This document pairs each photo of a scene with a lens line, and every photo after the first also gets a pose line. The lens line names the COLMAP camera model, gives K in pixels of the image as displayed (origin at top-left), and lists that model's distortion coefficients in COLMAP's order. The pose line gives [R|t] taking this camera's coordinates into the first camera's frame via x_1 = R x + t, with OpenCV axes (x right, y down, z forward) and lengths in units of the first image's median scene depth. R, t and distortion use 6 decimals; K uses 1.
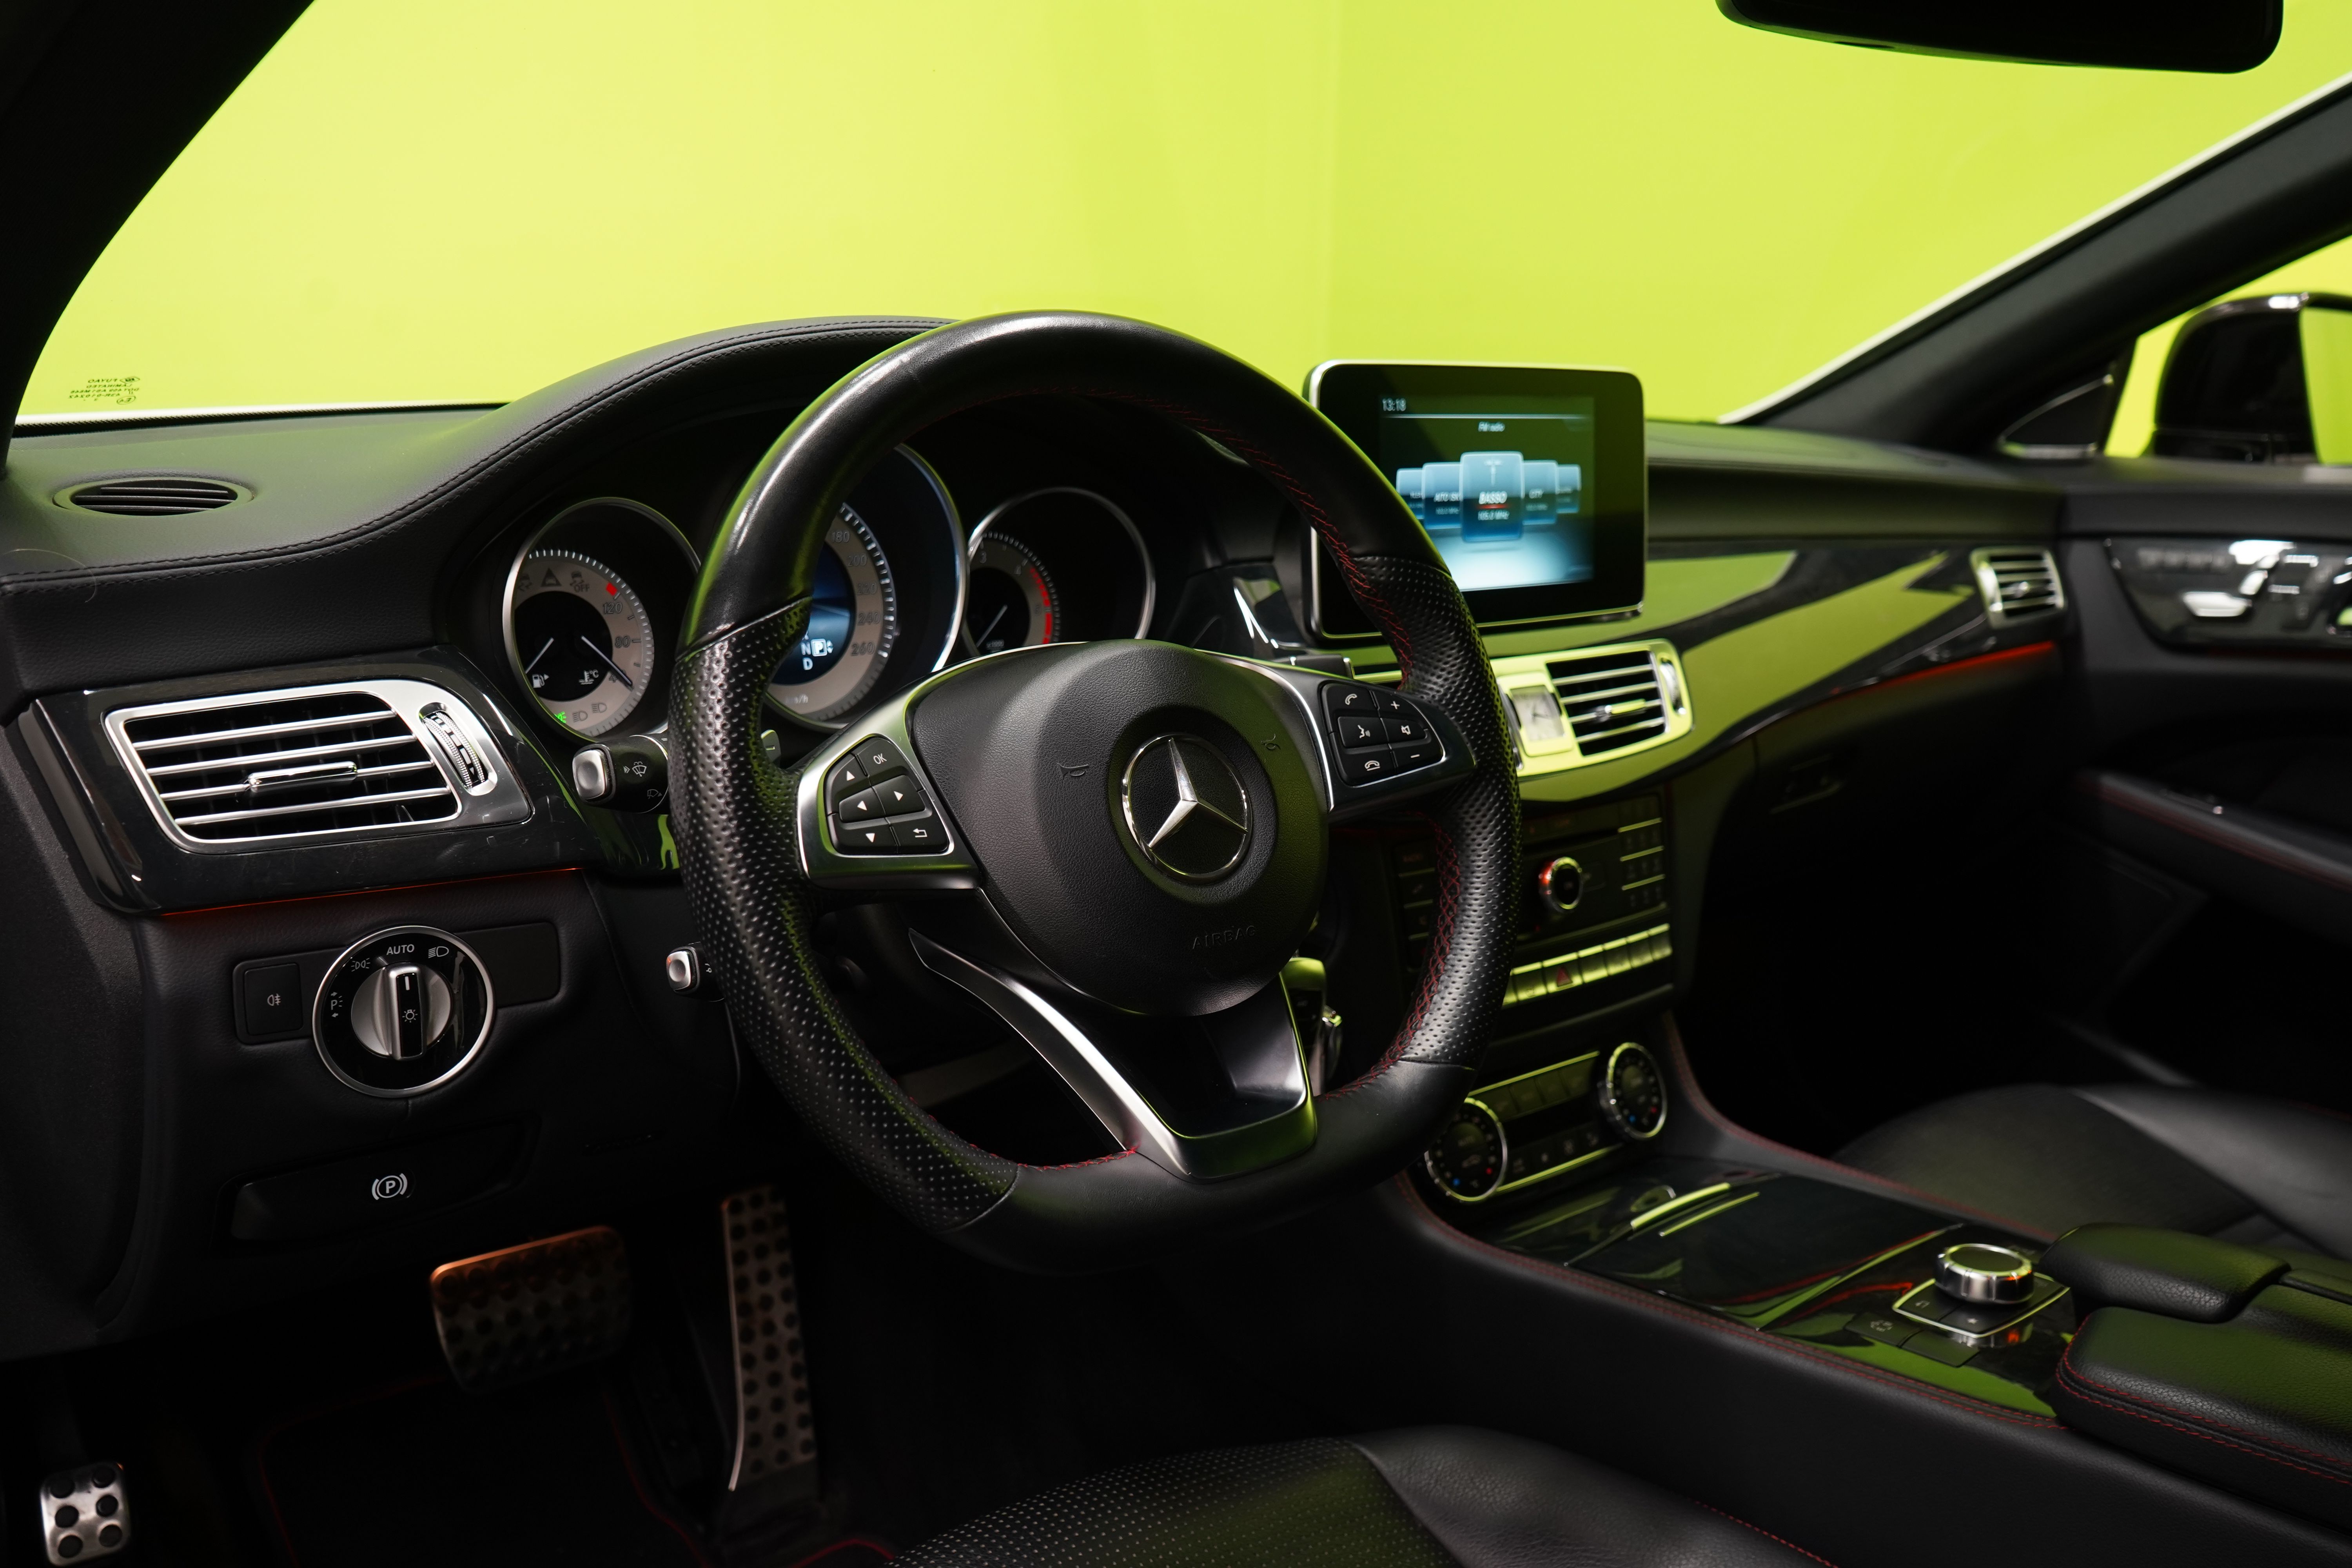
lens RADIAL K [[1990.4, 0, 1176.0], [0, 1990.4, 784.0], [0, 0, 1]] dist [0.009915, 0.000337]
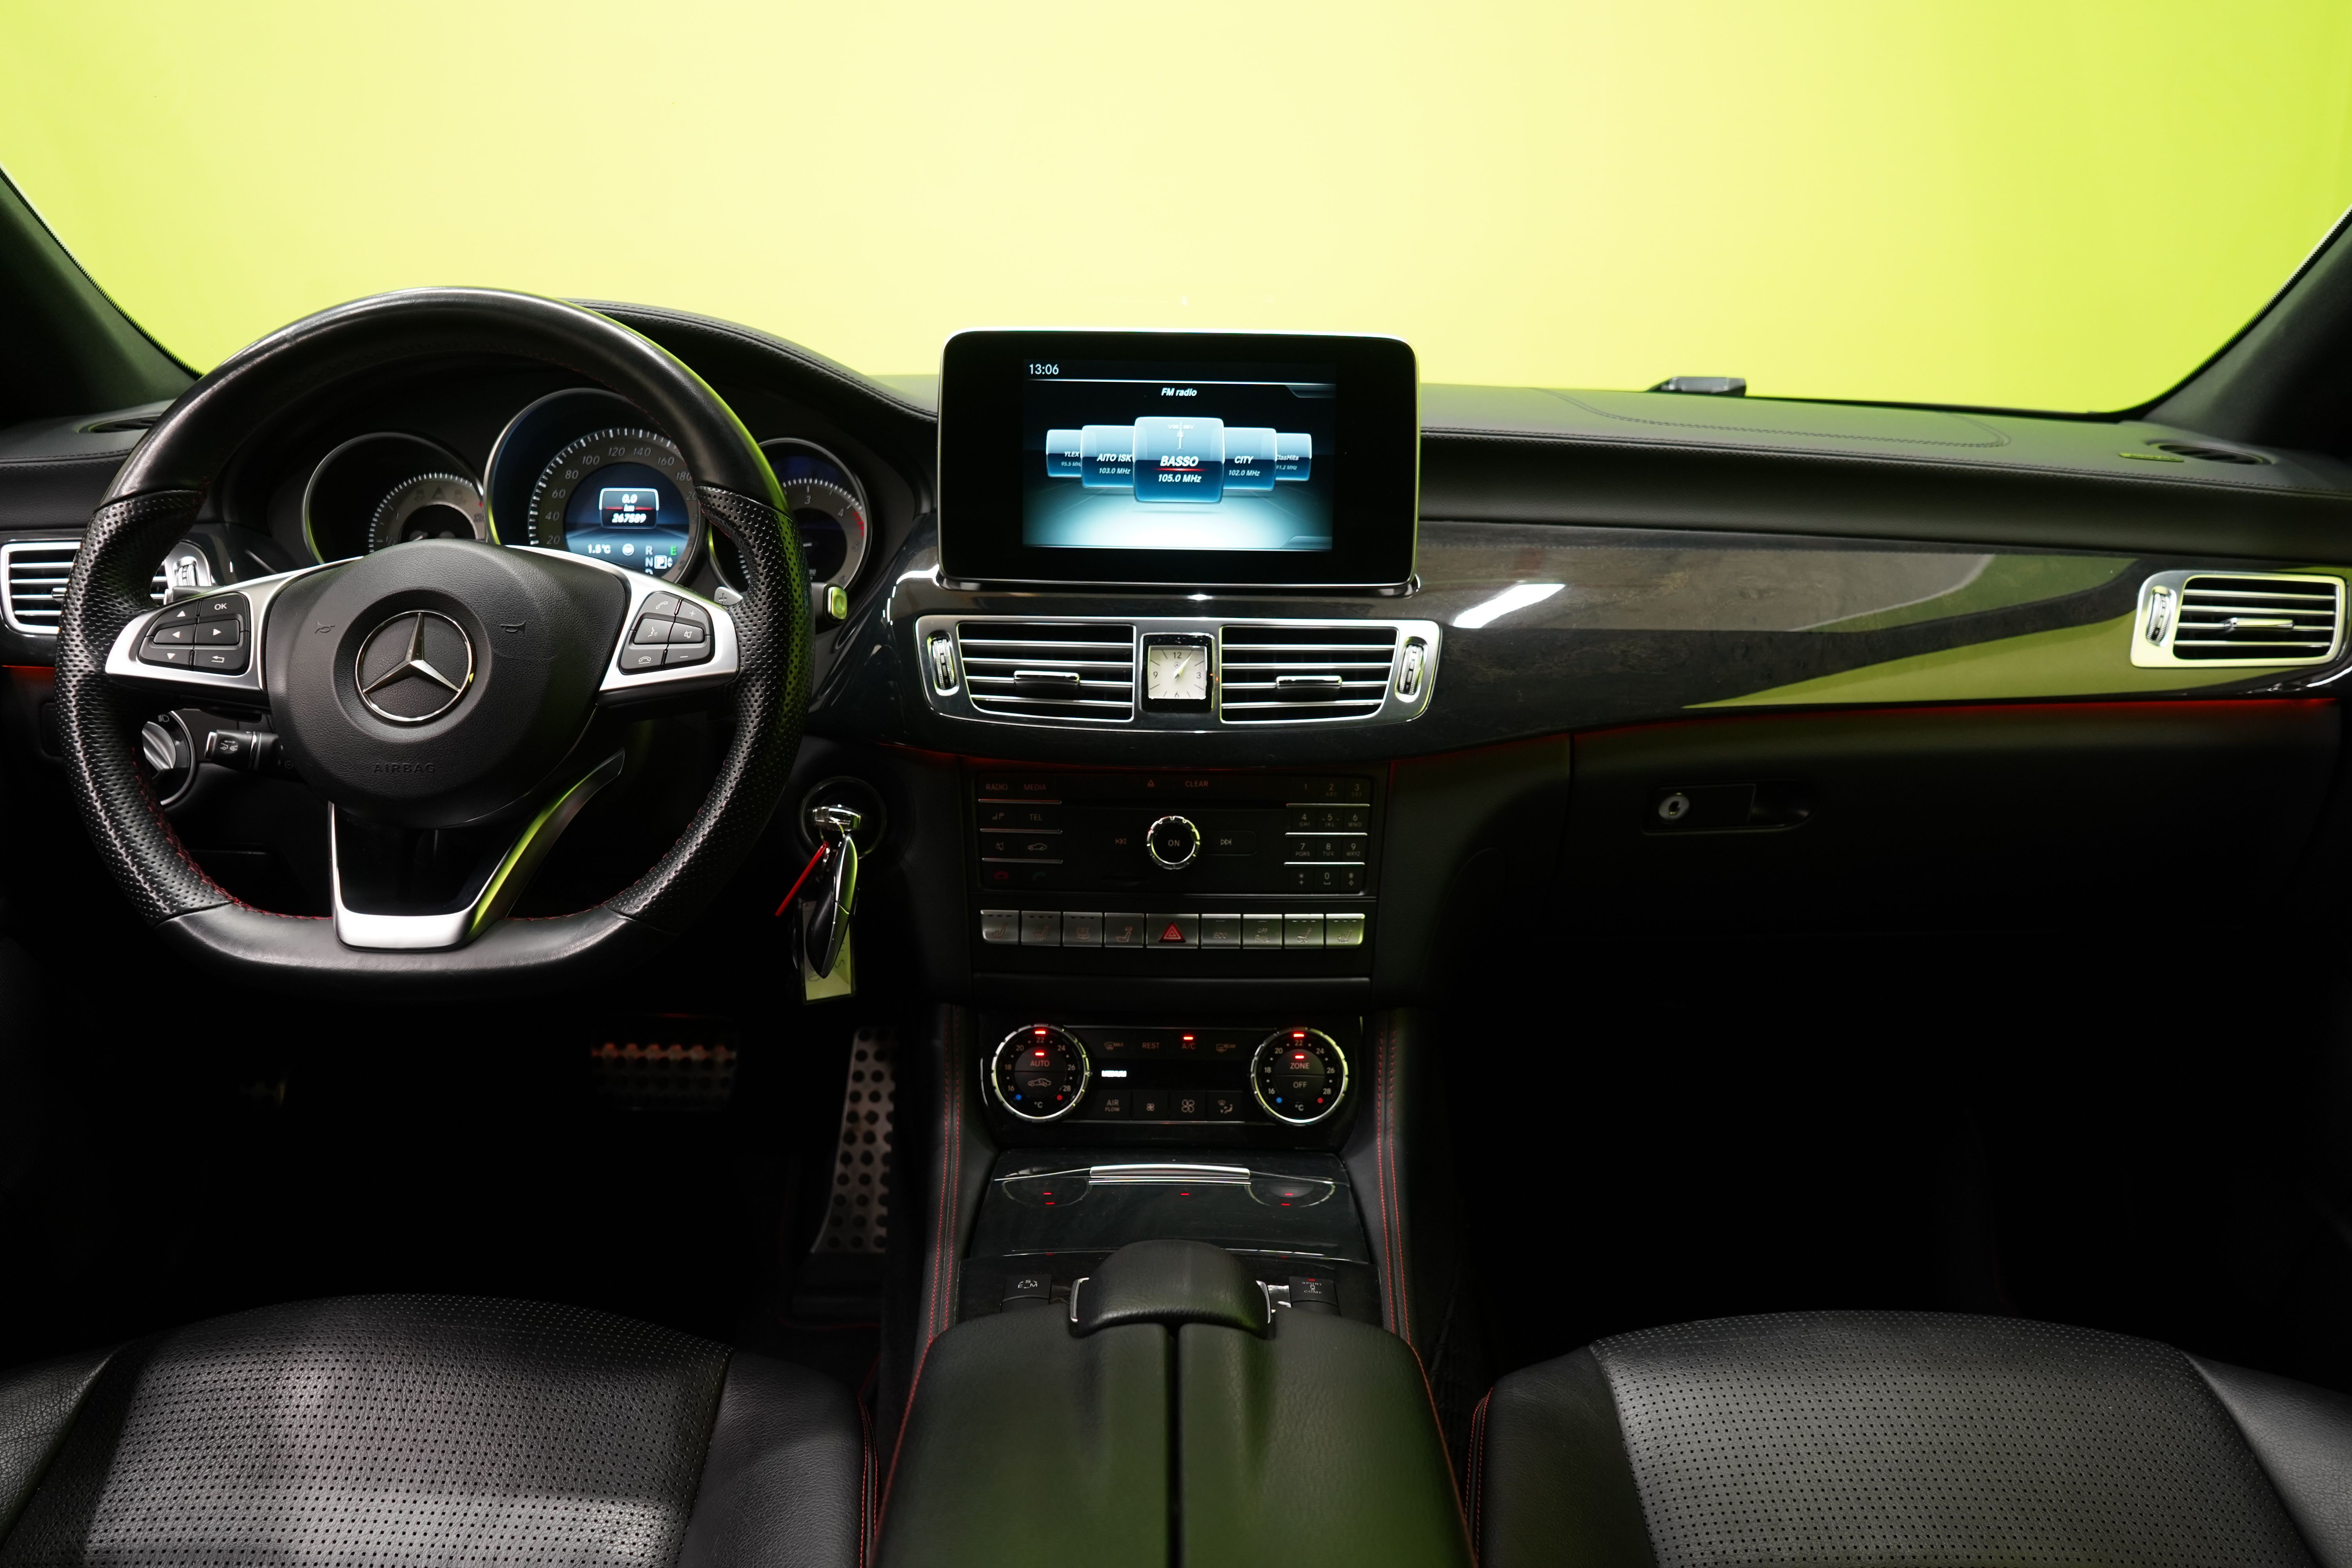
lens RADIAL K [[1914.5, 0, 1176.0], [0, 1914.5, 784.0], [0, 0, 1]] dist [-0.003883, -0.004380]
pose [[0.766322, 0.126138, -0.629952, 0.824778], [-0.128771, 0.990795, 0.041745, -0.020062], [0.629419, 0.049129, 0.775511, 0.247349]]
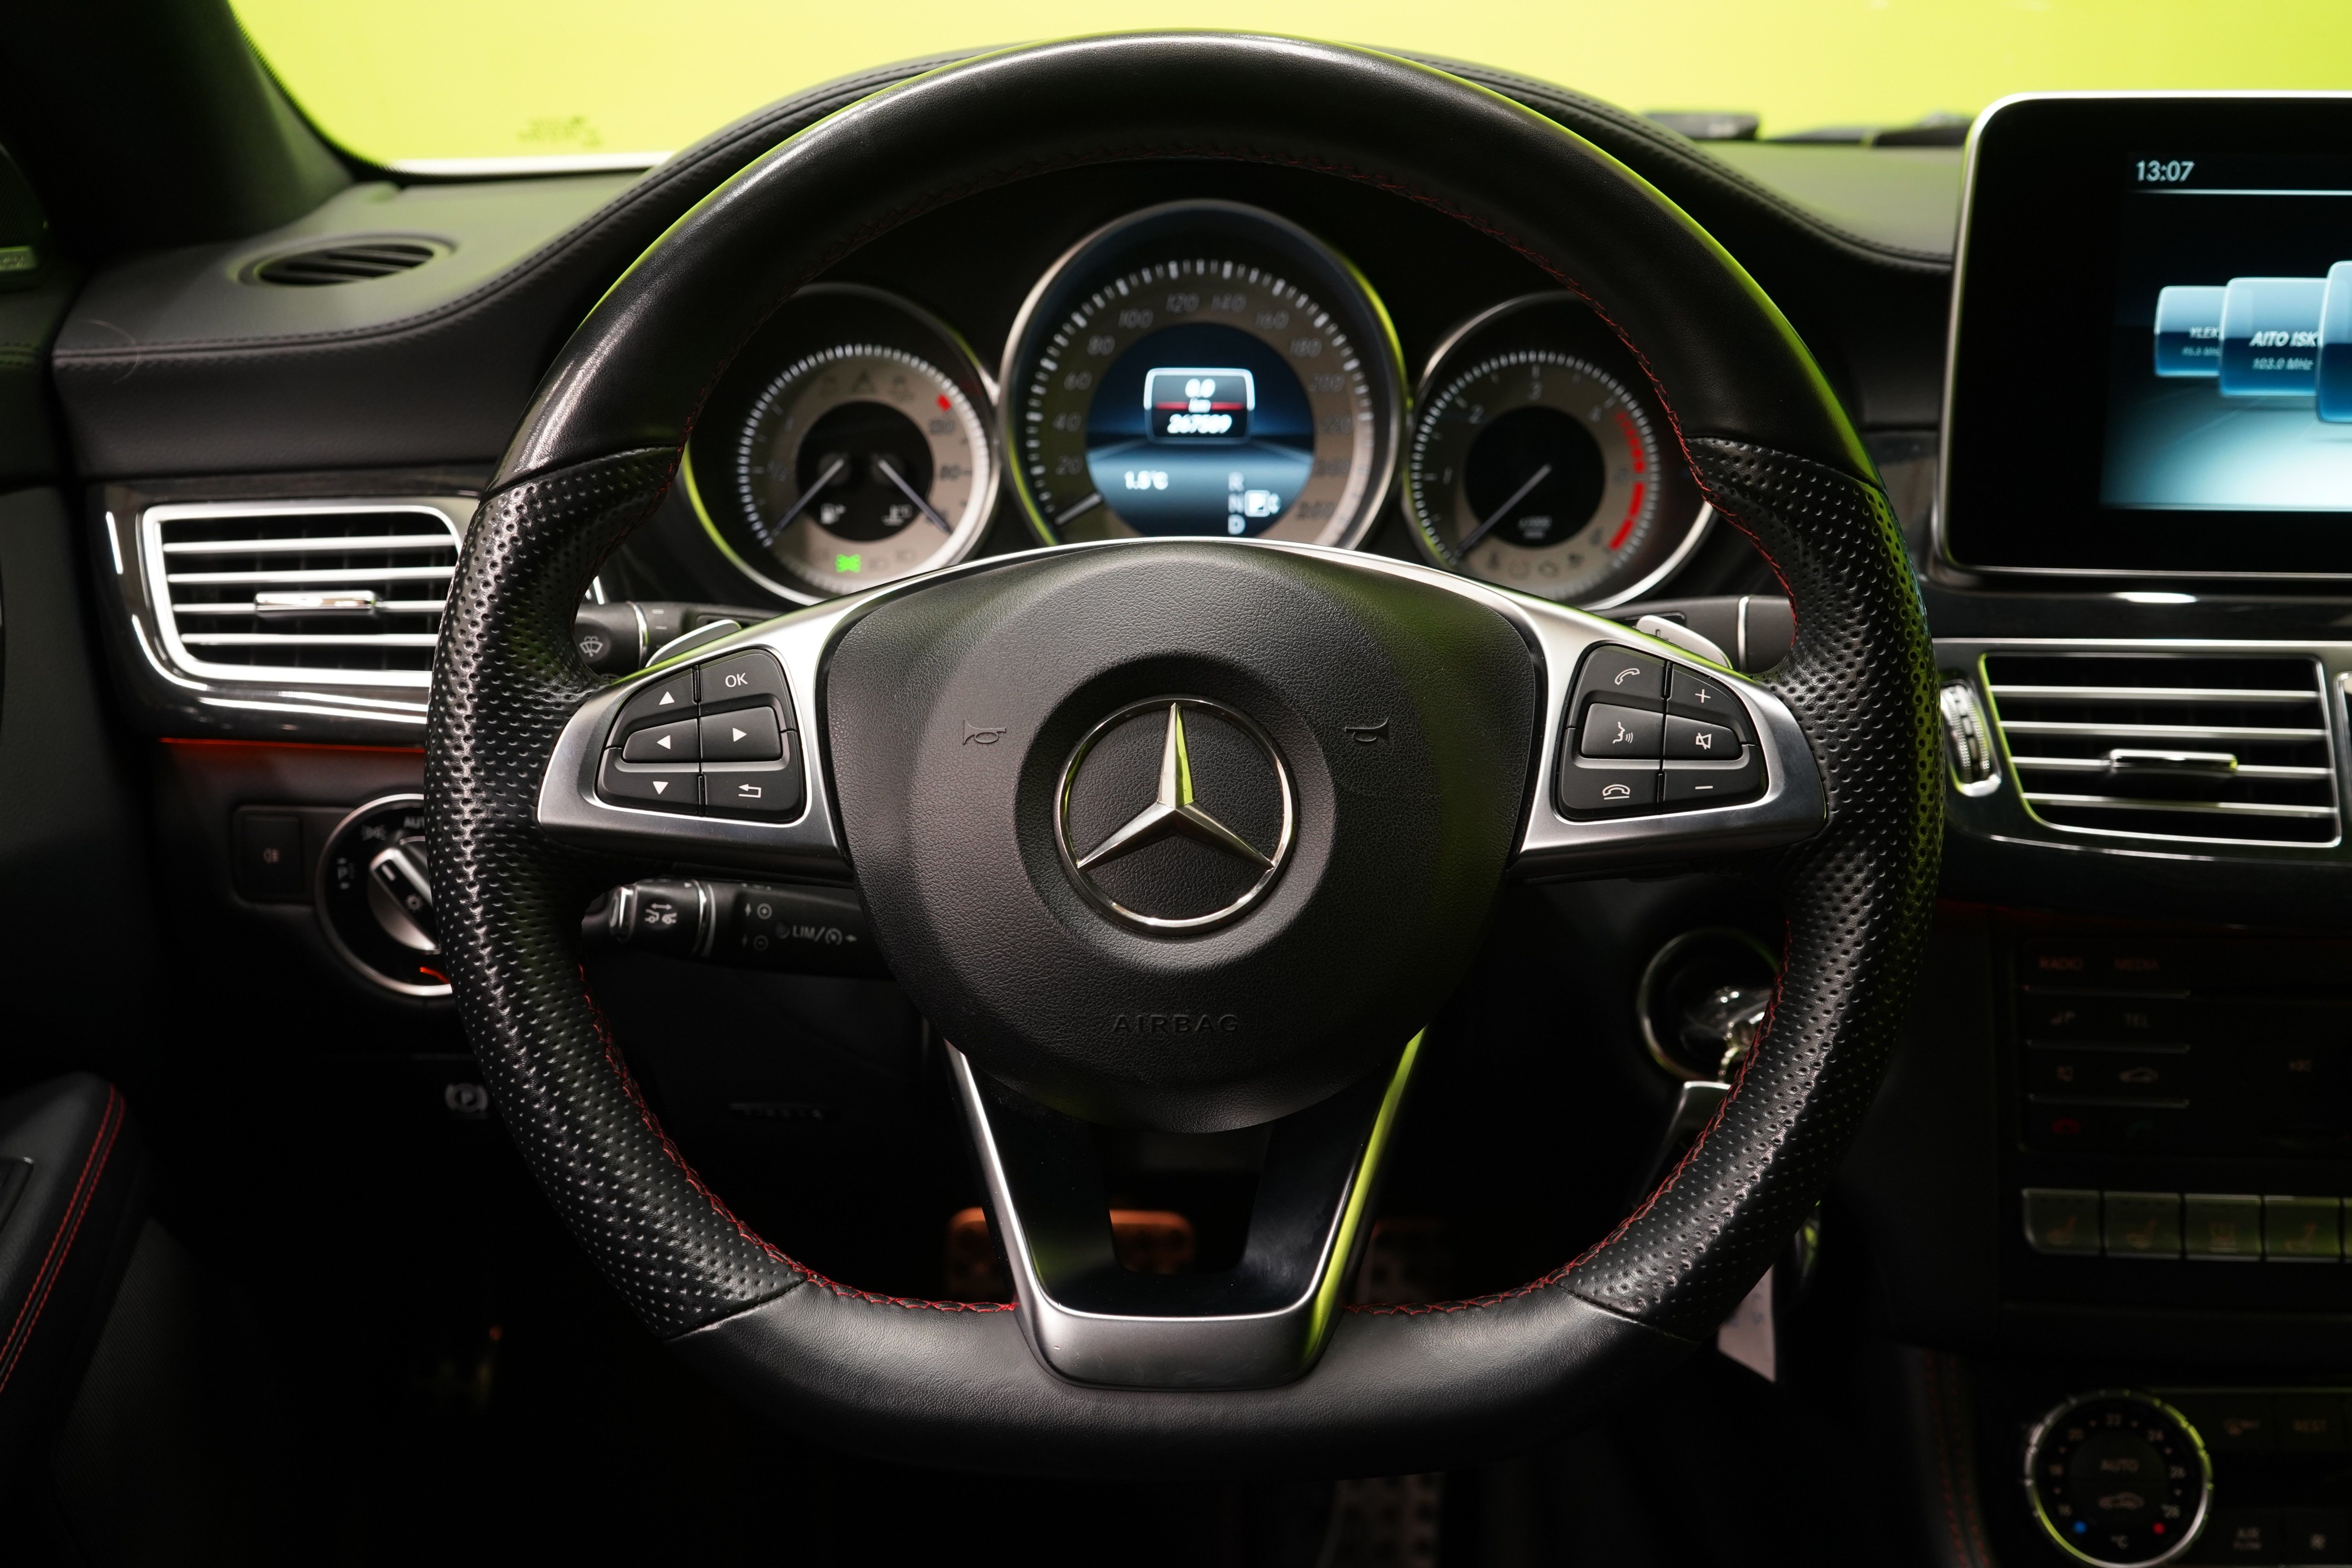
lens RADIAL K [[2627.1, 0, 1176.0], [0, 2627.1, 784.0], [0, 0, 1]] dist [-0.013001, 0.031160]
pose [[0.772030, 0.160906, -0.614882, 0.369698], [-0.123189, 0.986961, 0.103601, -0.060038], [0.623534, -0.004237, 0.781785, 0.237571]]
